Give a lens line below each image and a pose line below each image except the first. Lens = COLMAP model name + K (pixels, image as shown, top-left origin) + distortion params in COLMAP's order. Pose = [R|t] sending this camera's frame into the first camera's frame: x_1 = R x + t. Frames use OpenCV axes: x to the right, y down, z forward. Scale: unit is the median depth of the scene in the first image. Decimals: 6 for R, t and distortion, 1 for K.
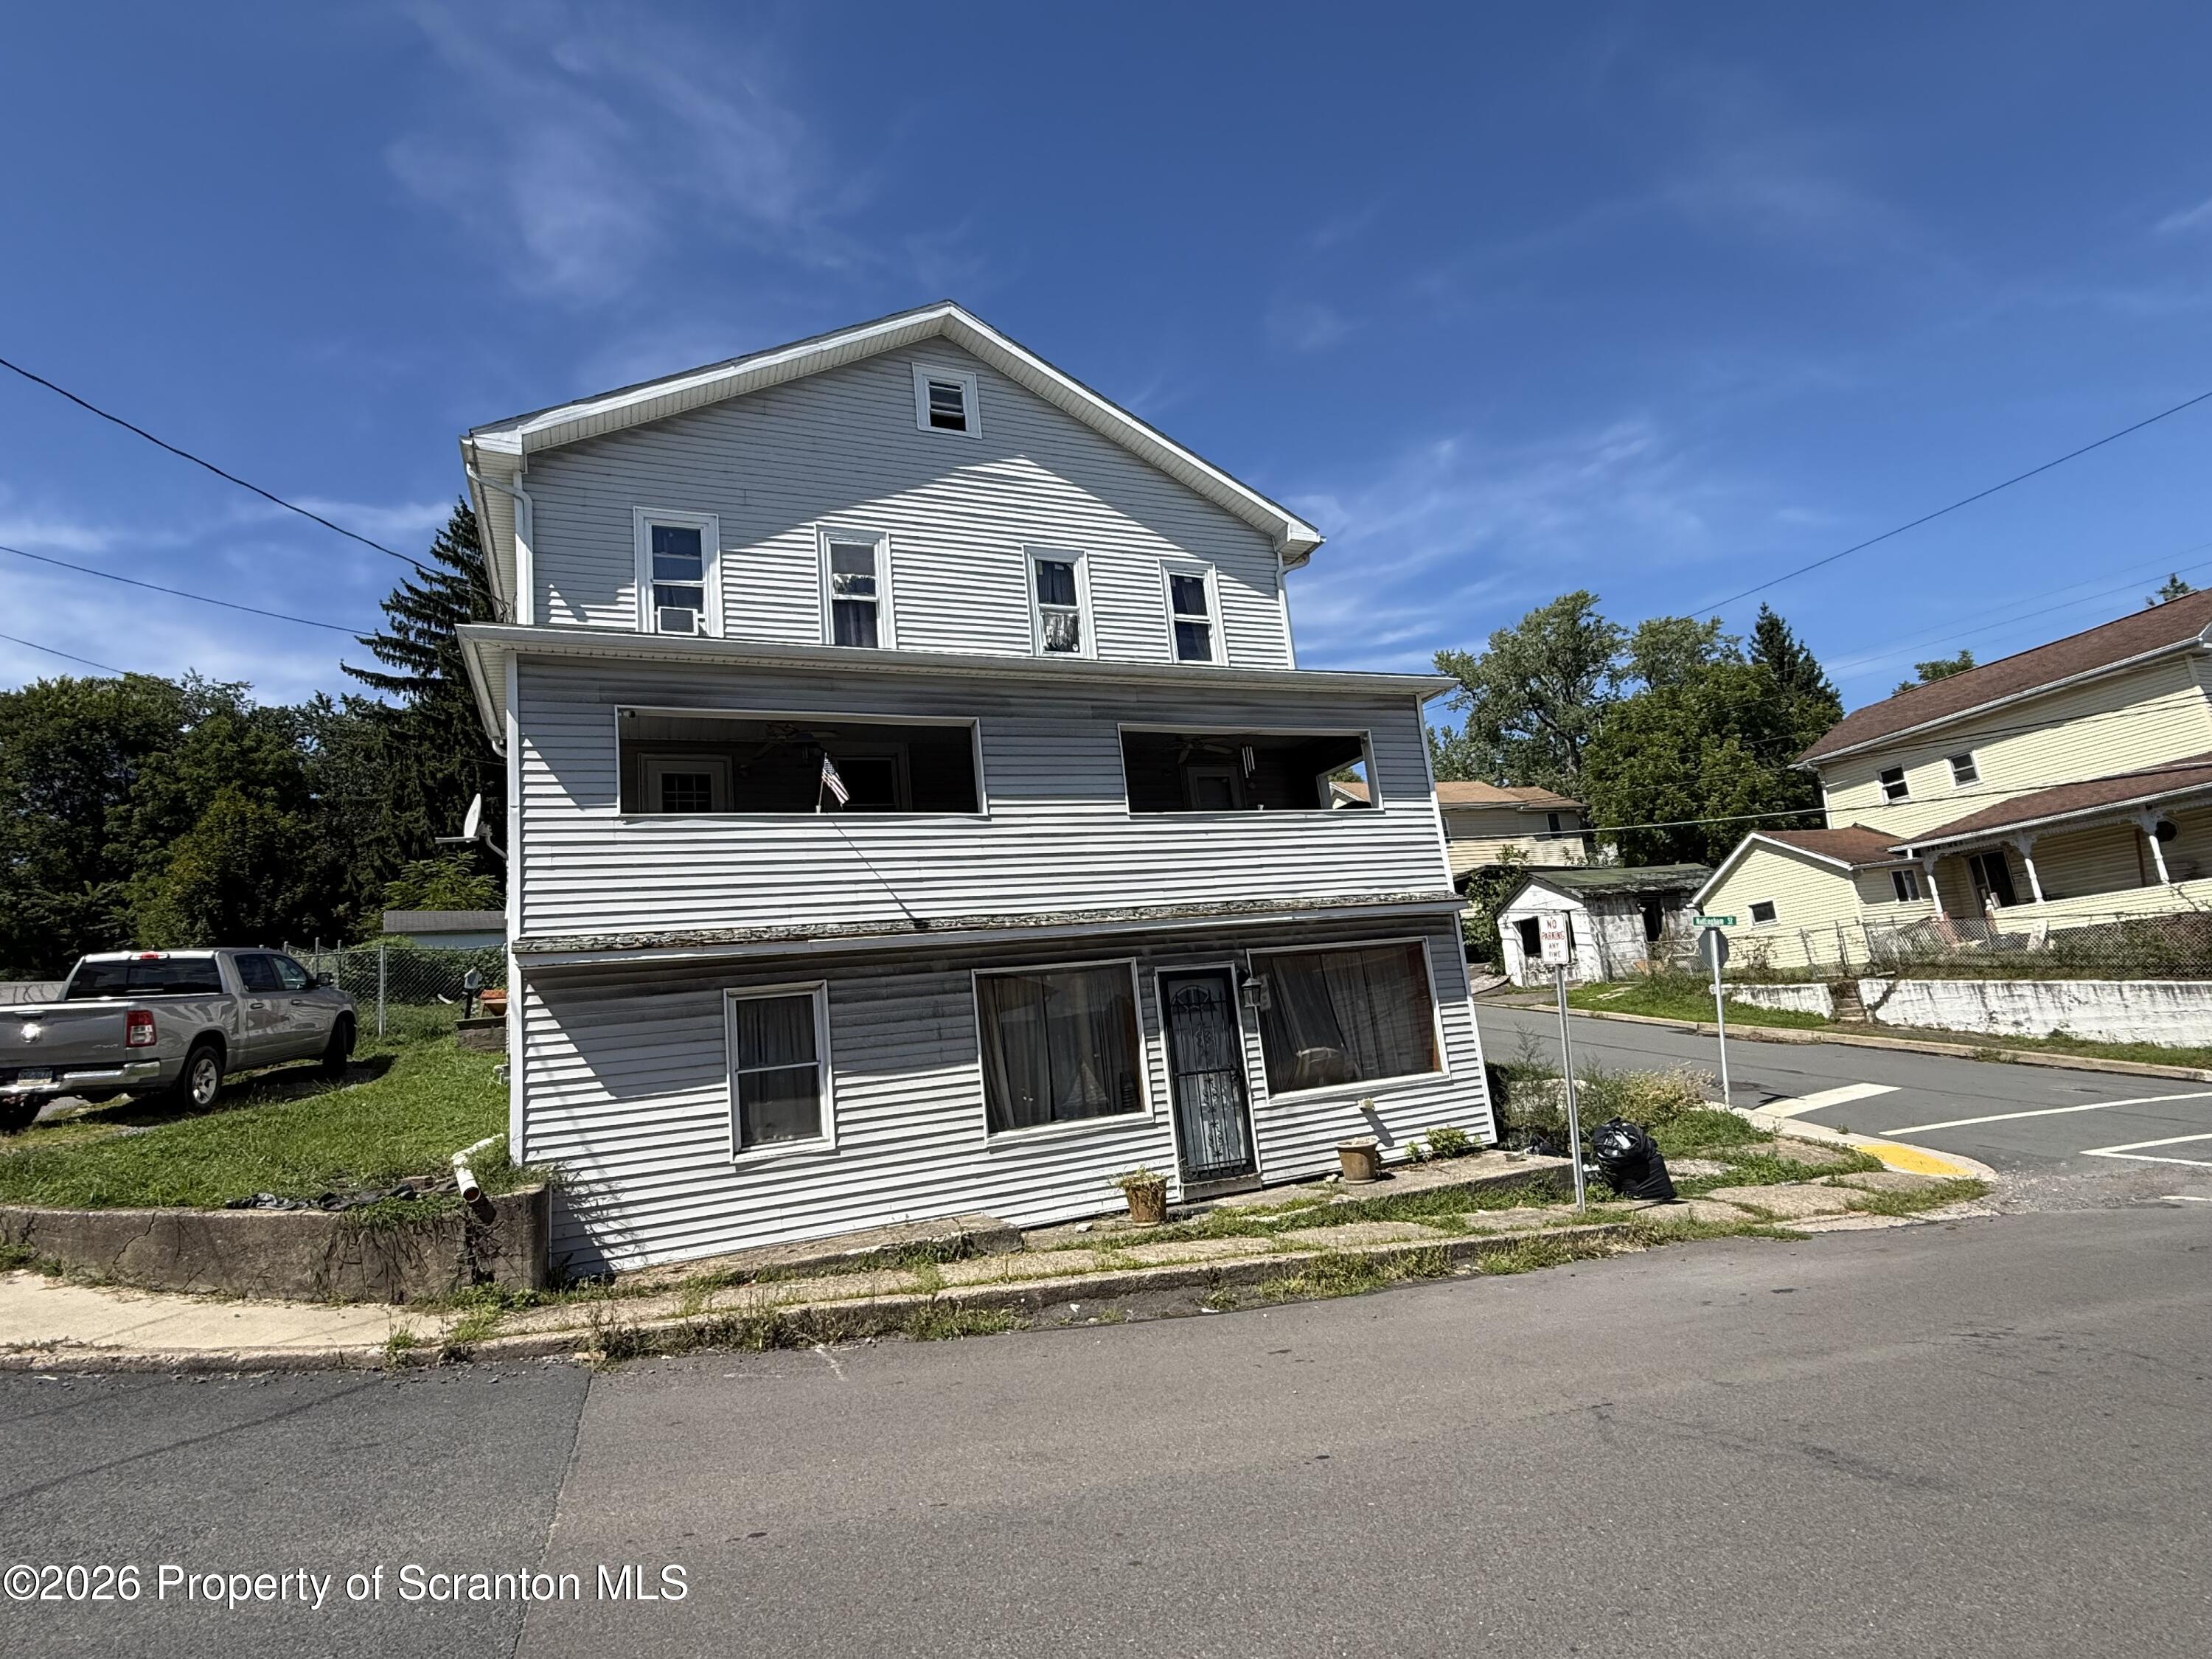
lens RADIAL K [[1100.4, 0, 1108.4], [0, 1100.4, 831.1], [0, 0, 1]] dist [-0.000105, 0.001151]
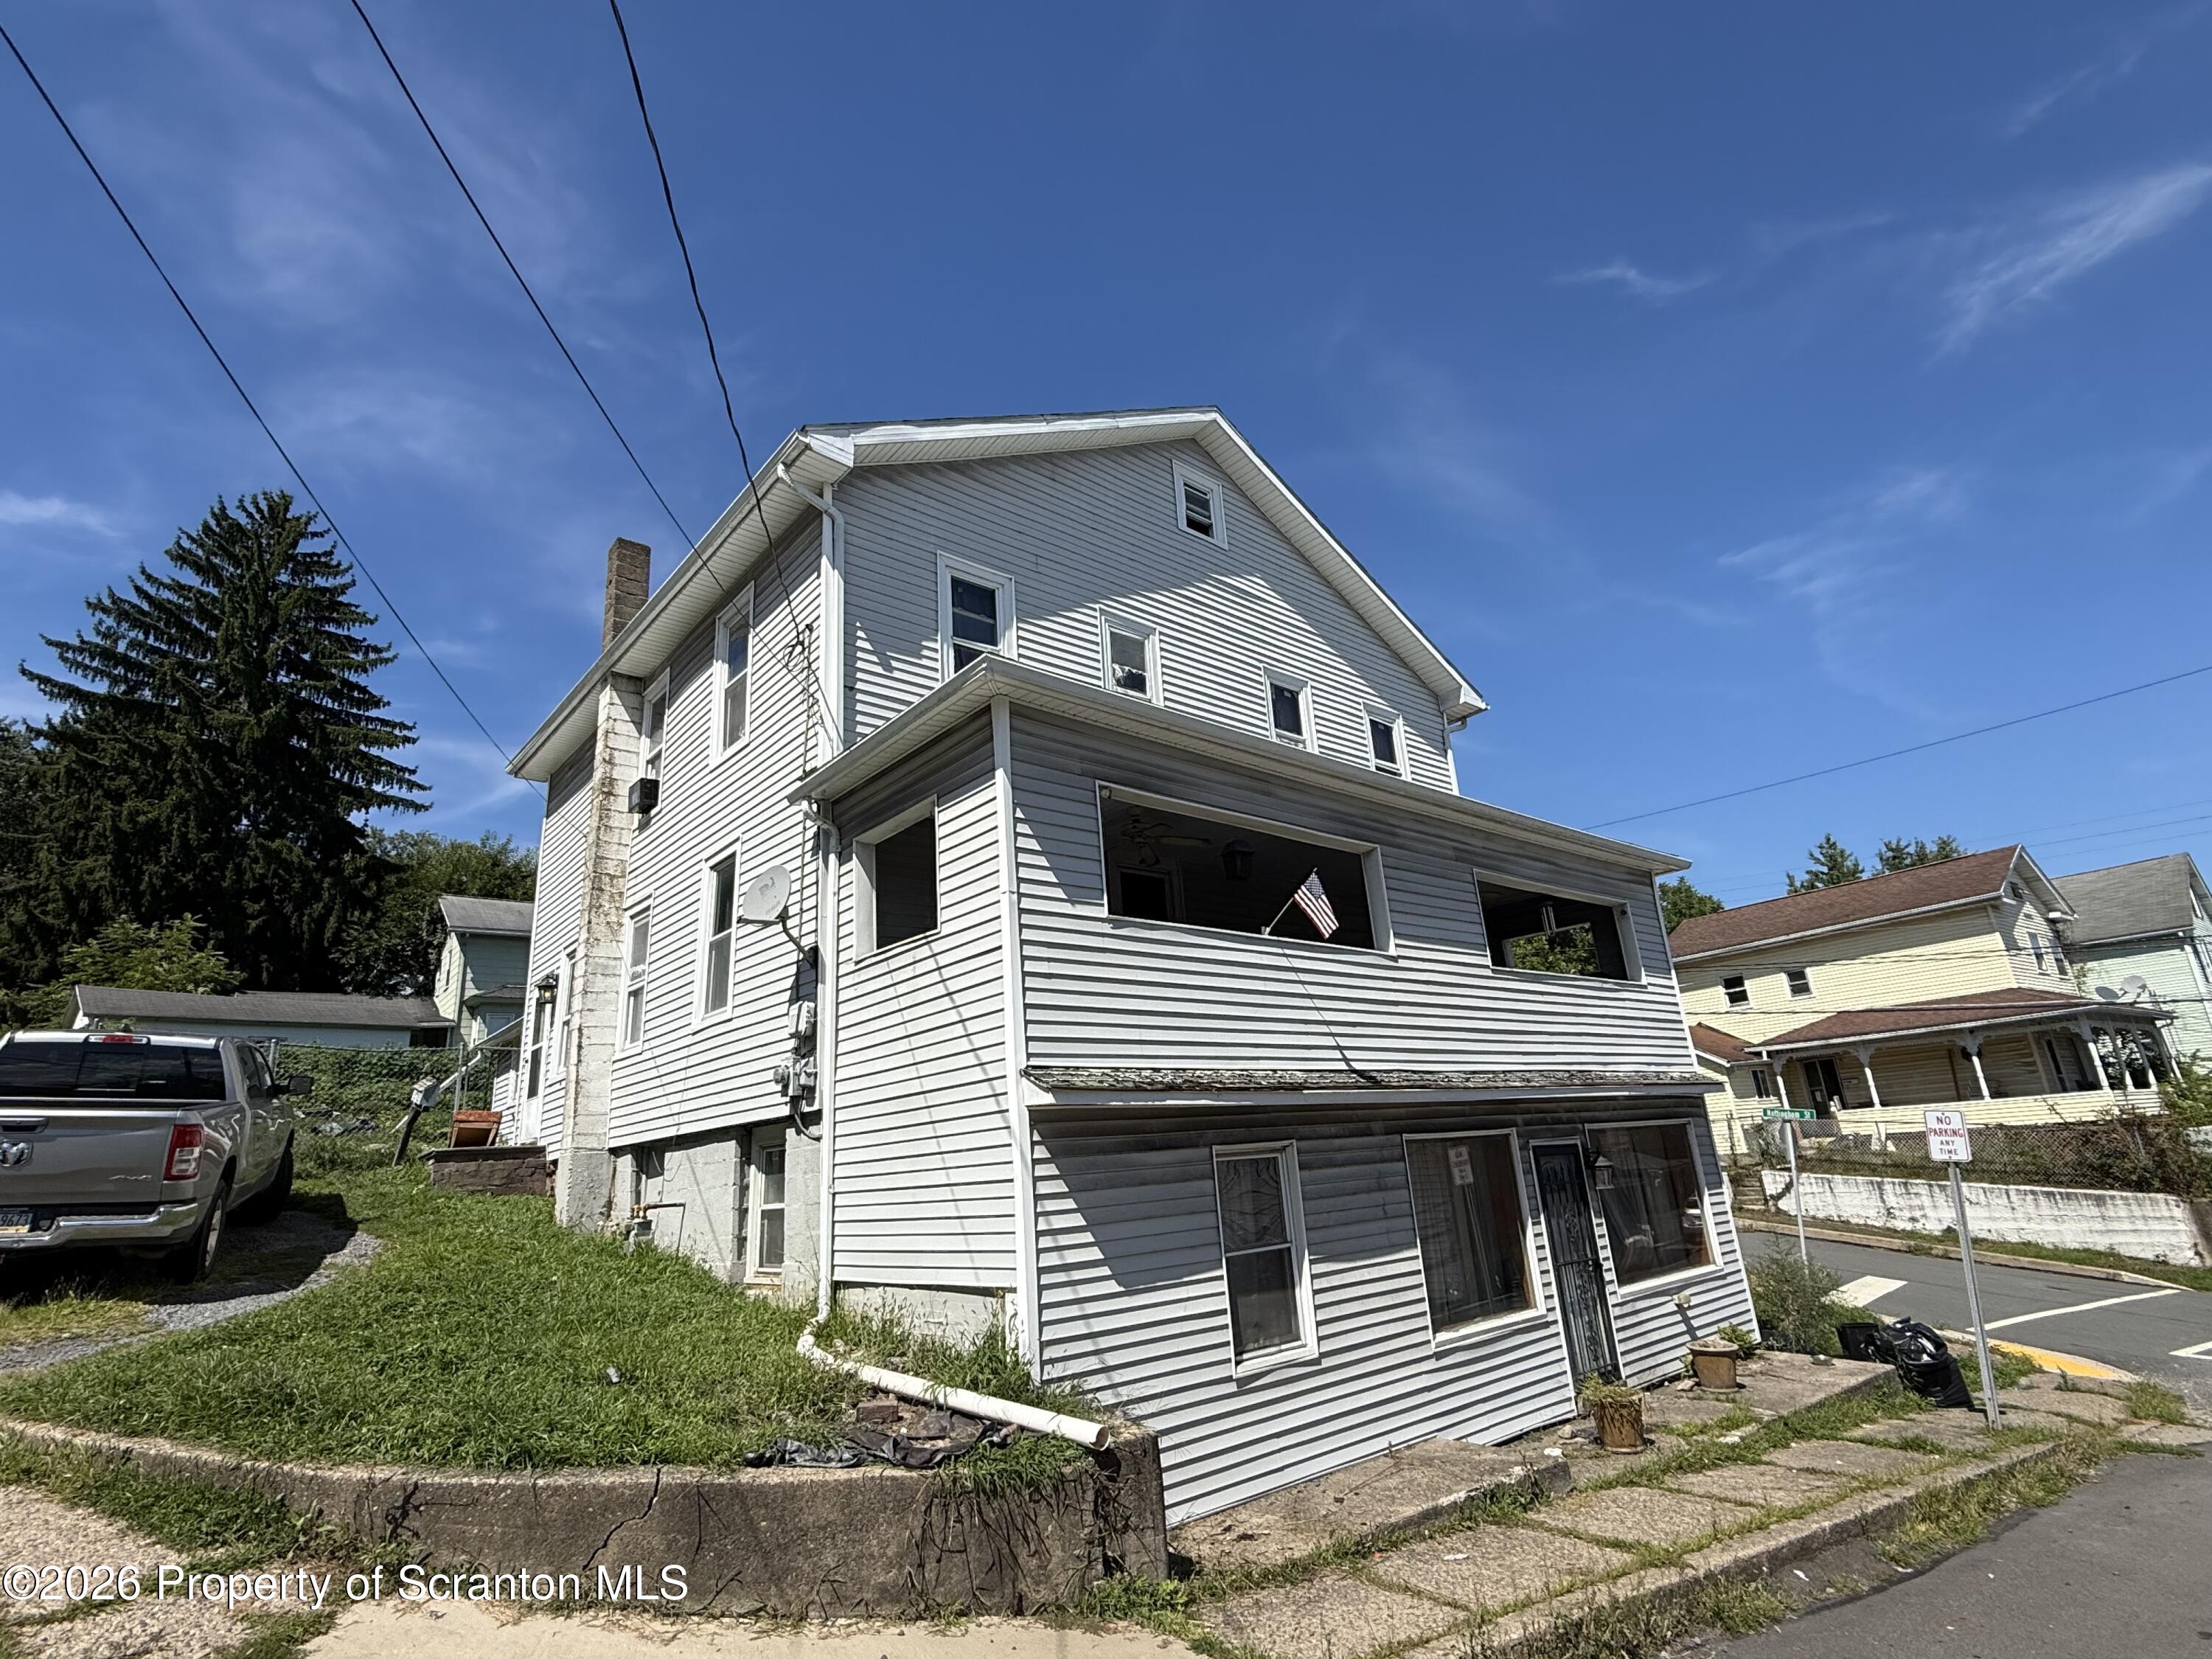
lens RADIAL K [[1100.4, 0, 1103.6], [0, 1100.4, 830.8], [0, 0, 1]] dist [-0.000105, 0.001151]
pose [[0.961123, 0.122663, 0.247377, -0.522887], [-0.089899, 0.986107, -0.139684, 0.028845], [-0.261074, 0.112015, 0.958798, 0.182032]]
